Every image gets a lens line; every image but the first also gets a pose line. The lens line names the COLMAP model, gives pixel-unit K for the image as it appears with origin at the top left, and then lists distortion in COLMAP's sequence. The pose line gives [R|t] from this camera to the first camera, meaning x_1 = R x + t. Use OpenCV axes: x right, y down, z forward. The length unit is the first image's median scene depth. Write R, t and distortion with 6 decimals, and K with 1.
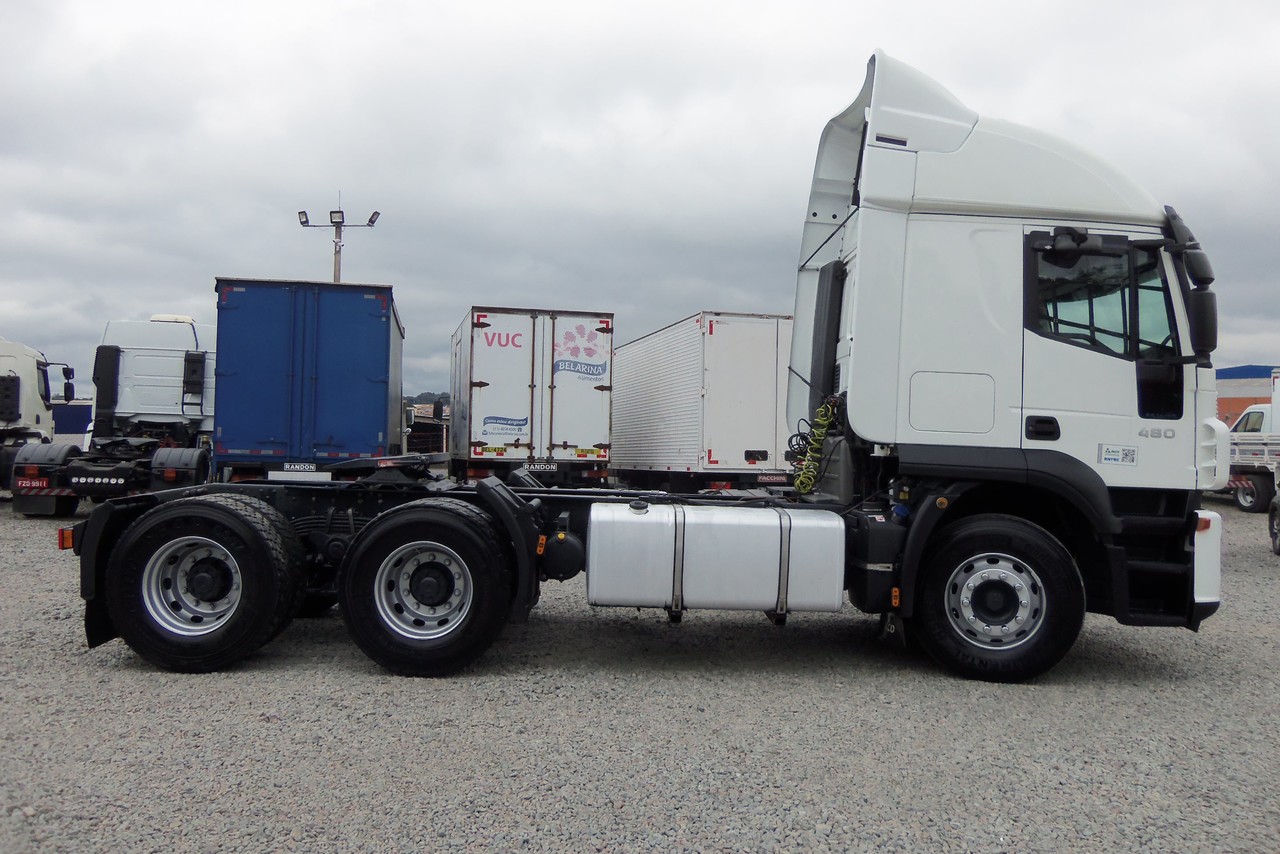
lens RADIAL K [[1058.8, 0, 631.4], [0, 1058.8, 425.9], [0, 0, 1]] dist [-0.025168, 0.020748]
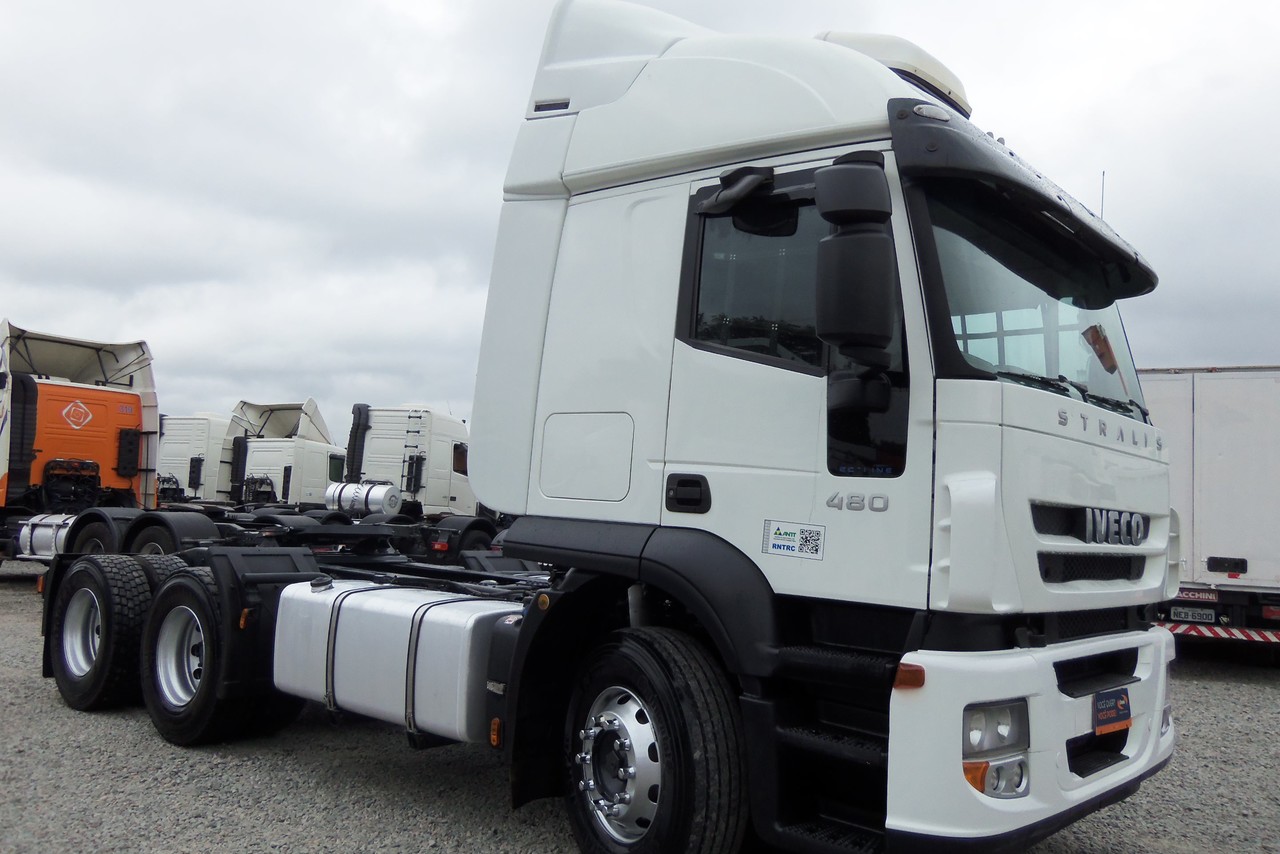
lens RADIAL K [[1058.8, 0, 635.5], [0, 1058.8, 431.6], [0, 0, 1]] dist [-0.025168, 0.020748]
pose [[0.751942, -0.039613, -0.658038, 0.325566], [-0.021618, 0.996174, -0.084670, 0.008127], [0.658875, 0.077892, 0.748209, 0.211686]]
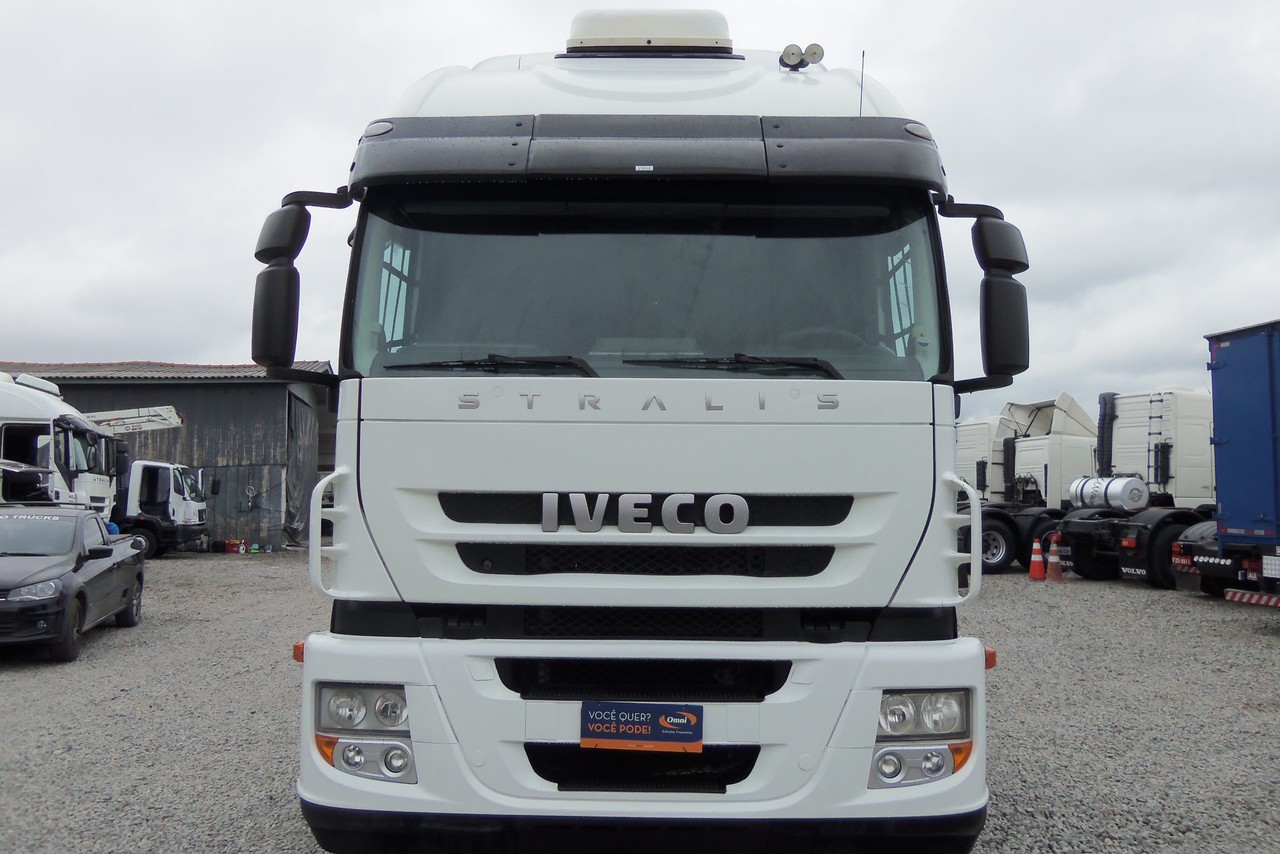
lens RADIAL K [[1058.8, 0, 638.9], [0, 1058.8, 423.6], [0, 0, 1]] dist [-0.025168, 0.020748]
pose [[-0.027185, -0.086960, -0.995841, 0.513883], [0.010485, 0.996129, -0.087272, 0.007671], [0.999575, -0.012814, -0.026168, 0.581409]]
